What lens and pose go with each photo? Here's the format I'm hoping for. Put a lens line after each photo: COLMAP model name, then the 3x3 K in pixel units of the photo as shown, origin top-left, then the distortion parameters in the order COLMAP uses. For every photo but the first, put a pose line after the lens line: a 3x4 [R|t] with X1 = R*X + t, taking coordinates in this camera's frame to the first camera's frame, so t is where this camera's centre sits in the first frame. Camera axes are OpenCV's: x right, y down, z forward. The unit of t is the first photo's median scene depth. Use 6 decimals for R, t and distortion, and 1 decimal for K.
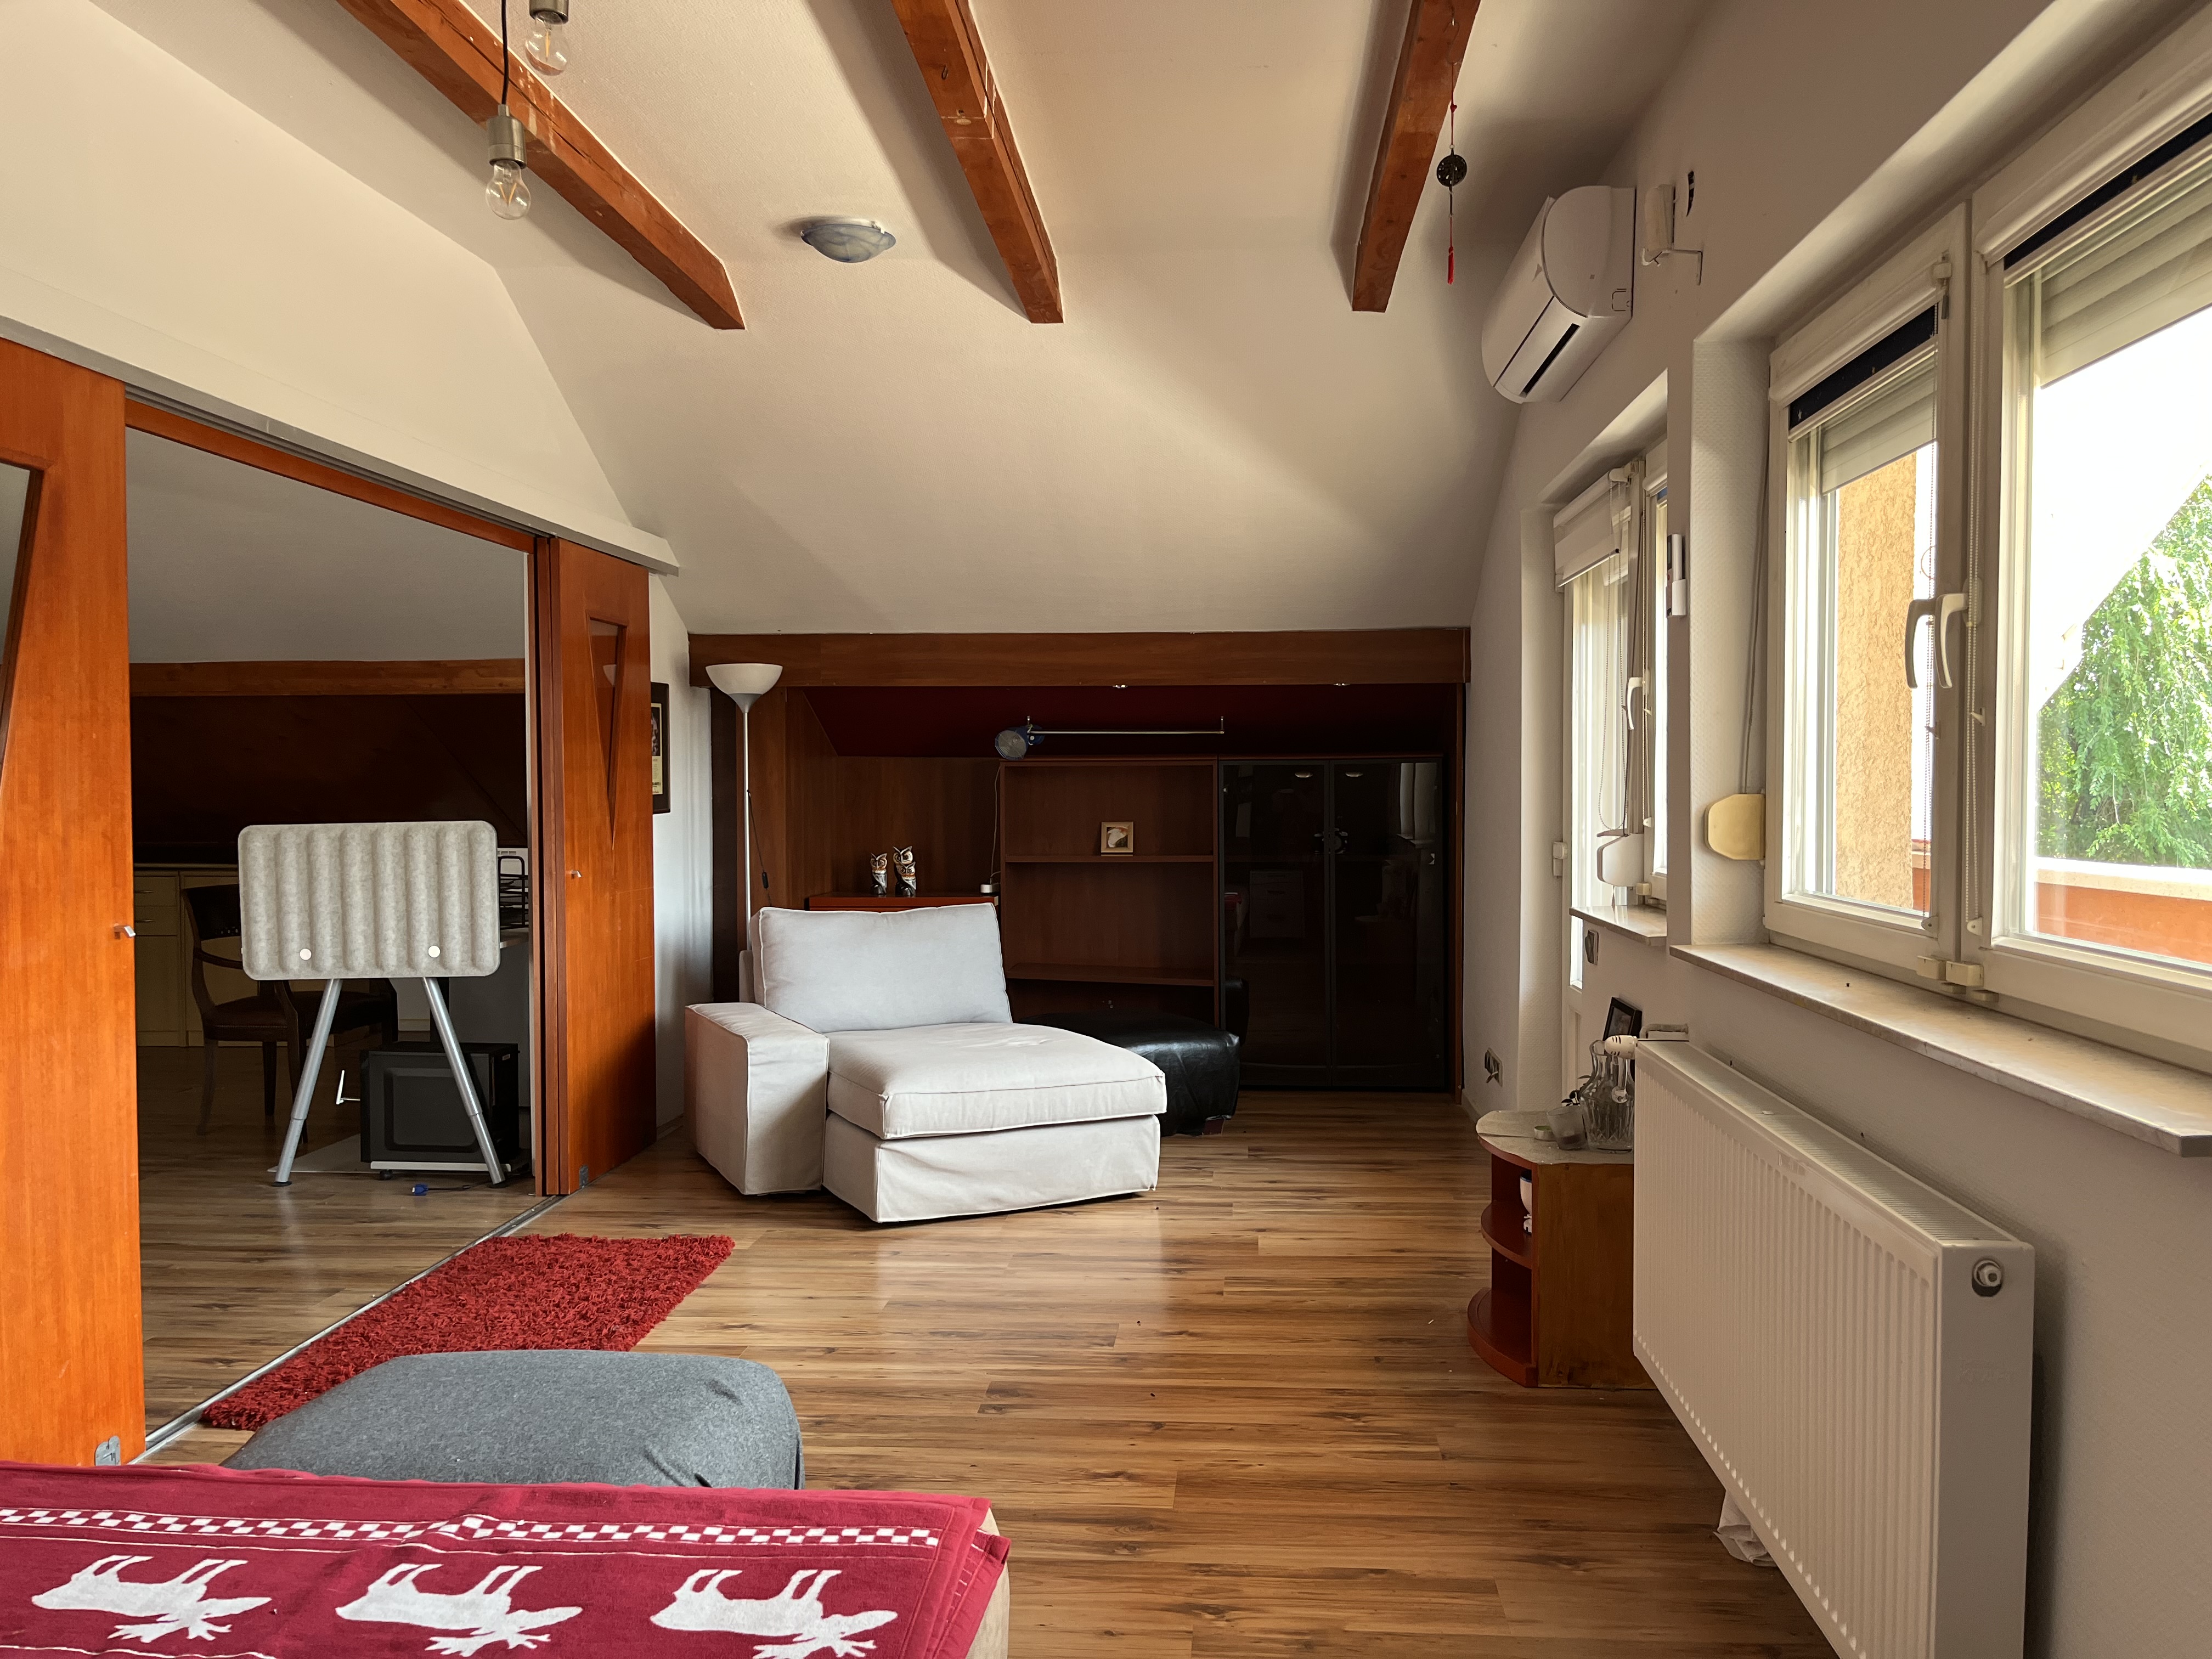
lens RADIAL K [[1675.0, 0, 1111.3], [0, 1675.0, 840.2], [0, 0, 1]] dist [0.061213, -0.087219]
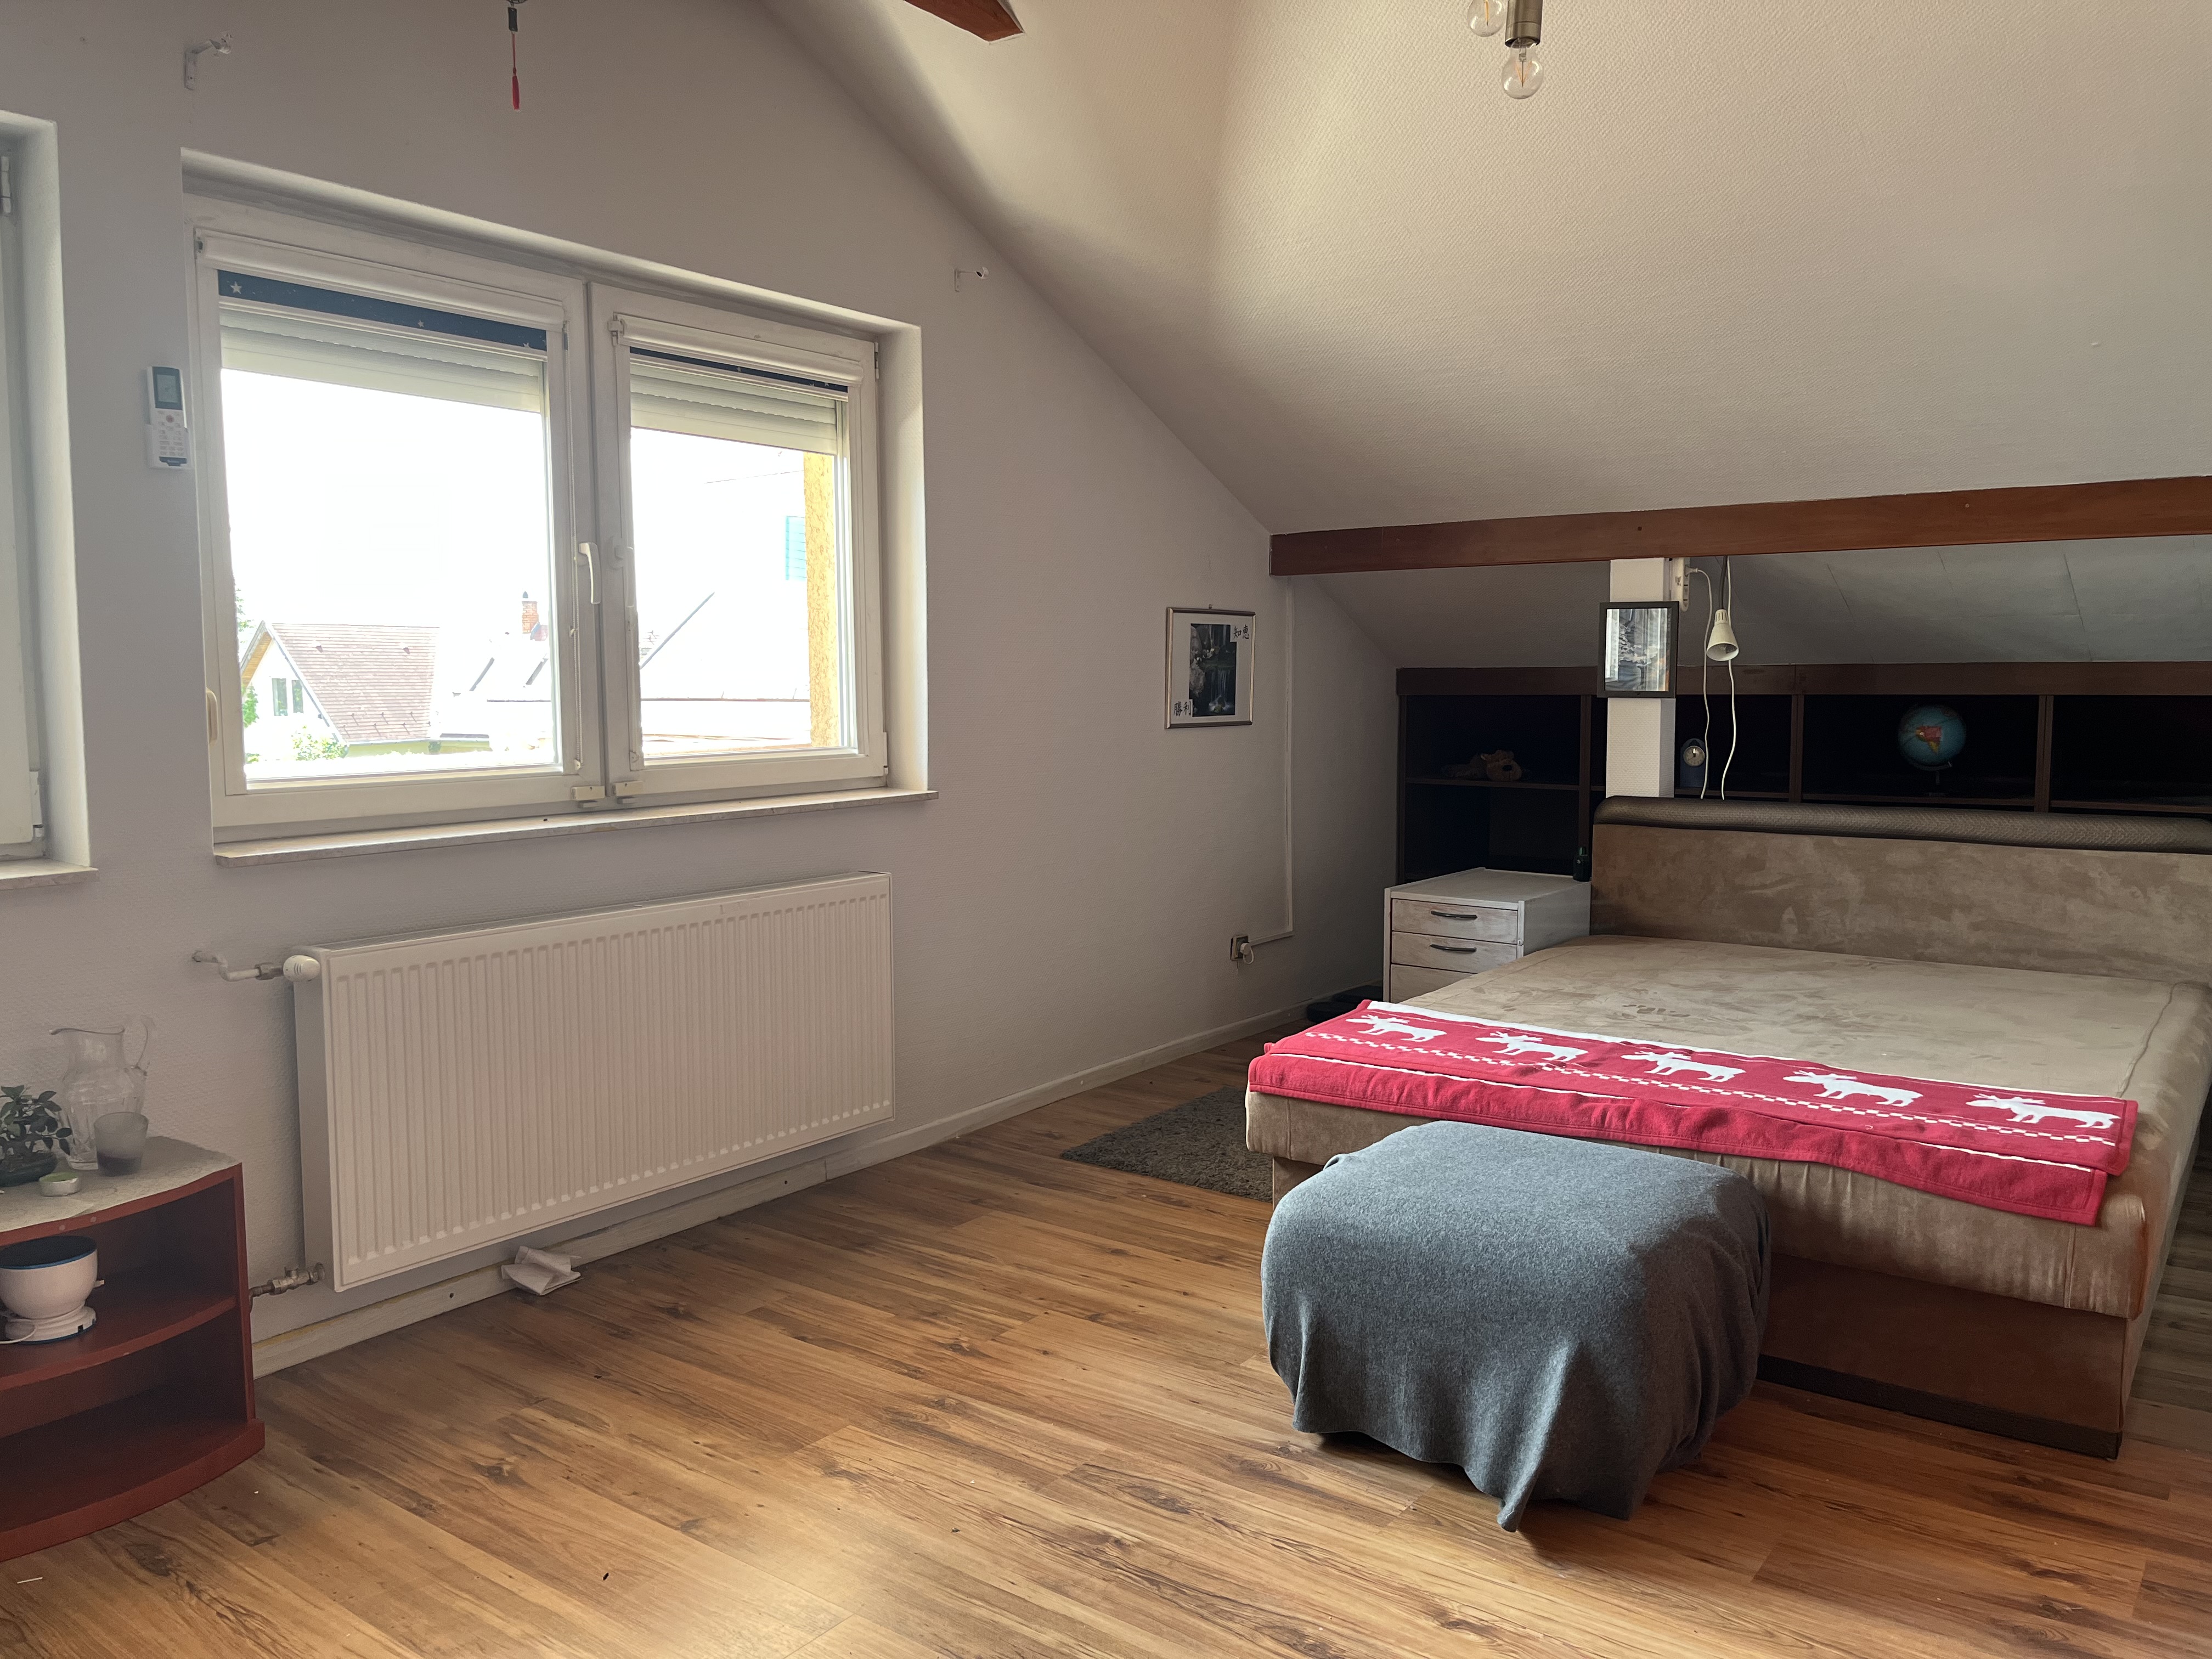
lens RADIAL K [[1675.0, 0, 1113.2], [0, 1675.0, 823.4], [0, 0, 1]] dist [0.061213, -0.087219]
pose [[-0.844483, -0.043871, 0.533782, -0.573618], [0.026881, 0.991911, 0.124053, -0.056813], [-0.534907, 0.119109, -0.836473, 1.643086]]
